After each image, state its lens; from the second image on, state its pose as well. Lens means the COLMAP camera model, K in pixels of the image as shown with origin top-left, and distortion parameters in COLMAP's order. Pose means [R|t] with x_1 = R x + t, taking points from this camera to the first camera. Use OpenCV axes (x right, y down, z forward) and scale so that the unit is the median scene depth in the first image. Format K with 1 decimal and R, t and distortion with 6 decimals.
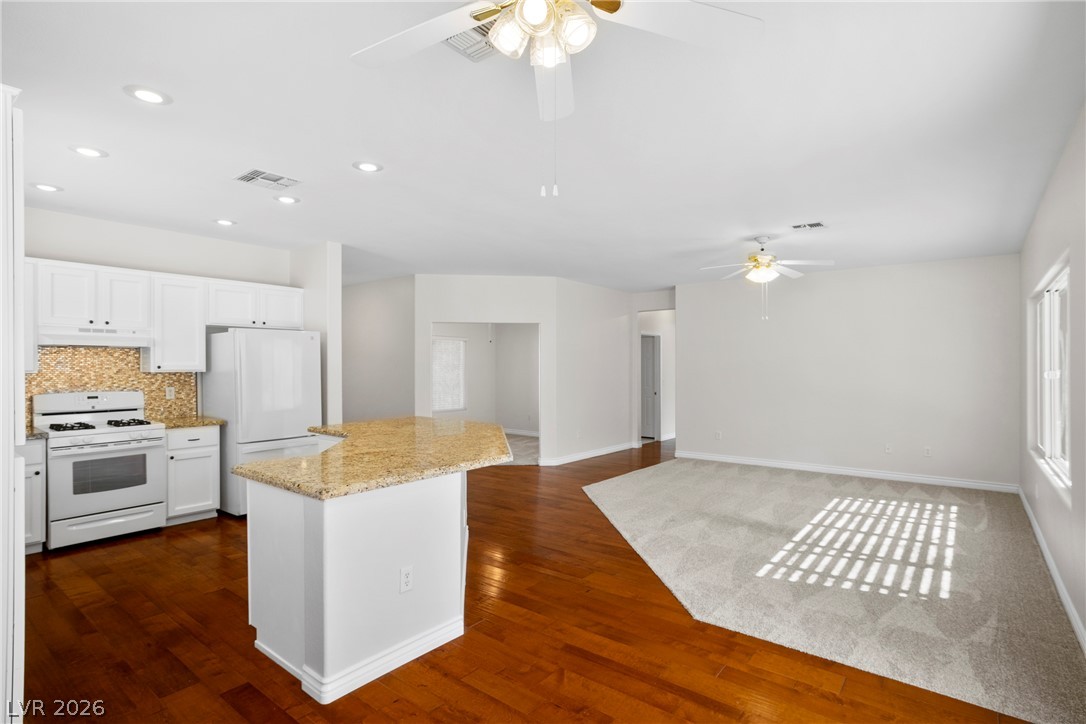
lens RADIAL K [[558.9, 0, 543.0], [0, 558.9, 362.0], [0, 0, 1]] dist [0.005556, 0.001341]
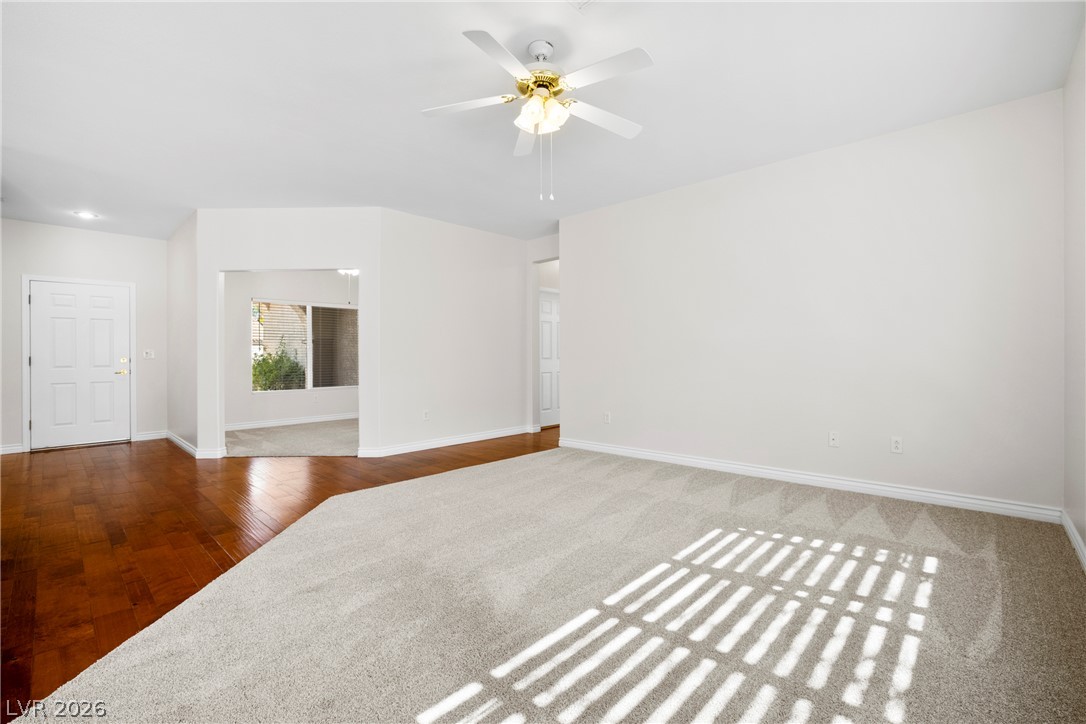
lens RADIAL K [[471.2, 0, 543.0], [0, 471.2, 362.0], [0, 0, 1]] dist [-0.034911, 0.015780]
pose [[0.993773, -0.010858, -0.110891, 0.389675], [0.012925, 0.999756, 0.017940, 0.060209], [0.110669, -0.019262, 0.993671, 0.494459]]
